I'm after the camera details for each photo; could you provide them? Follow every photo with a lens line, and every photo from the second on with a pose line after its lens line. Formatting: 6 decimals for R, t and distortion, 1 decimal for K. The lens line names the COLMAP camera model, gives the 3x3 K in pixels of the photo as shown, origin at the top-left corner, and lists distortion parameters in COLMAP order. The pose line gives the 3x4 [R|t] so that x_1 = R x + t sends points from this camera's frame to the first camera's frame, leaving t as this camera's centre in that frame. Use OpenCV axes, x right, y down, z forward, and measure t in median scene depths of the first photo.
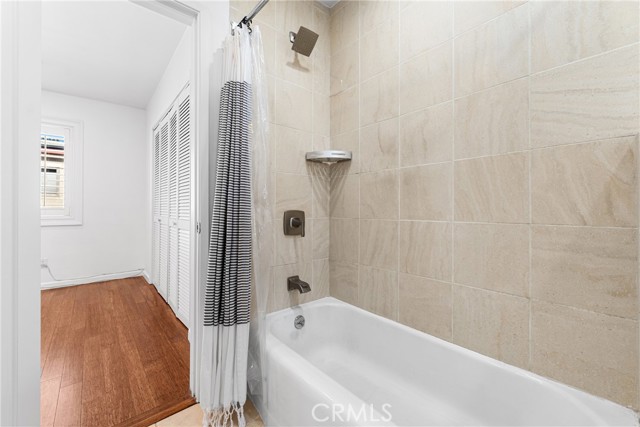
lens RADIAL K [[263.3, 0, 321.3], [0, 263.3, 207.9], [0, 0, 1]] dist [0.009155, -0.004189]
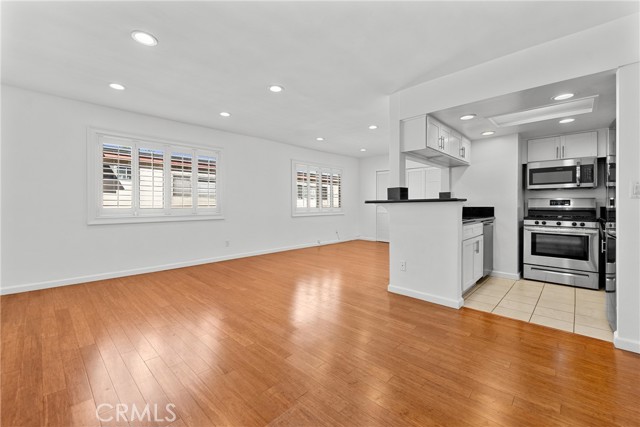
lens RADIAL K [[263.3, 0, 319.8], [0, 263.3, 207.3], [0, 0, 1]] dist [0.009155, -0.004189]
pose [[0.995954, -0.006108, 0.089652, -2.538949], [0.004011, 0.999714, 0.023555, -0.089344], [-0.089771, -0.023100, 0.995695, -2.199927]]
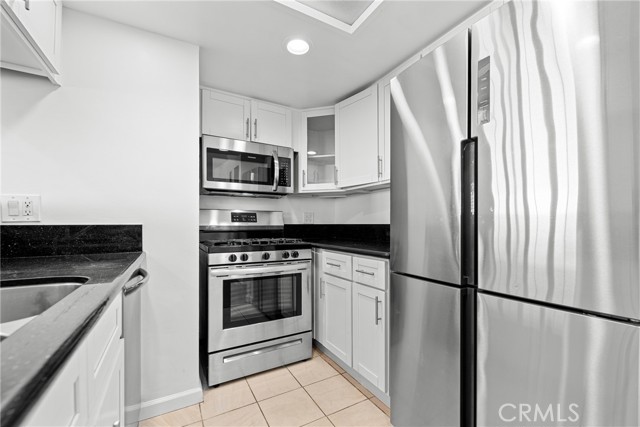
lens RADIAL K [[263.3, 0, 318.4], [0, 263.3, 226.6], [0, 0, 1]] dist [0.009155, -0.004189]
pose [[0.202151, -0.014051, 0.979254, -1.555962], [-0.017856, 0.999678, 0.018030, -0.053315], [-0.979192, -0.021130, 0.201835, -0.807876]]
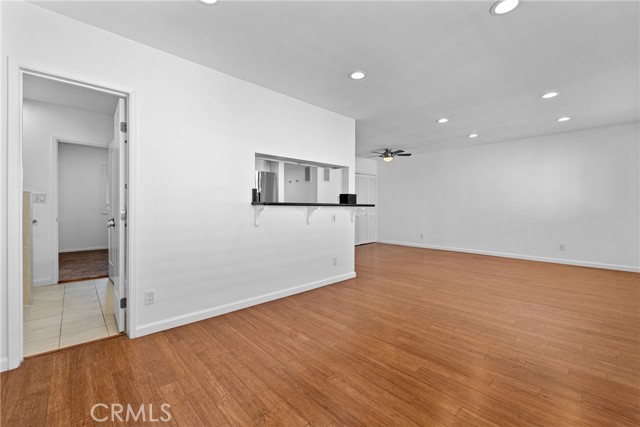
lens RADIAL K [[263.3, 0, 323.1], [0, 263.3, 211.8], [0, 0, 1]] dist [0.009155, -0.004189]
pose [[-0.999110, -0.006941, -0.041606, -1.508704], [-0.007080, 0.999970, 0.003194, -0.032882], [0.041582, 0.003485, -0.999129, 1.864871]]
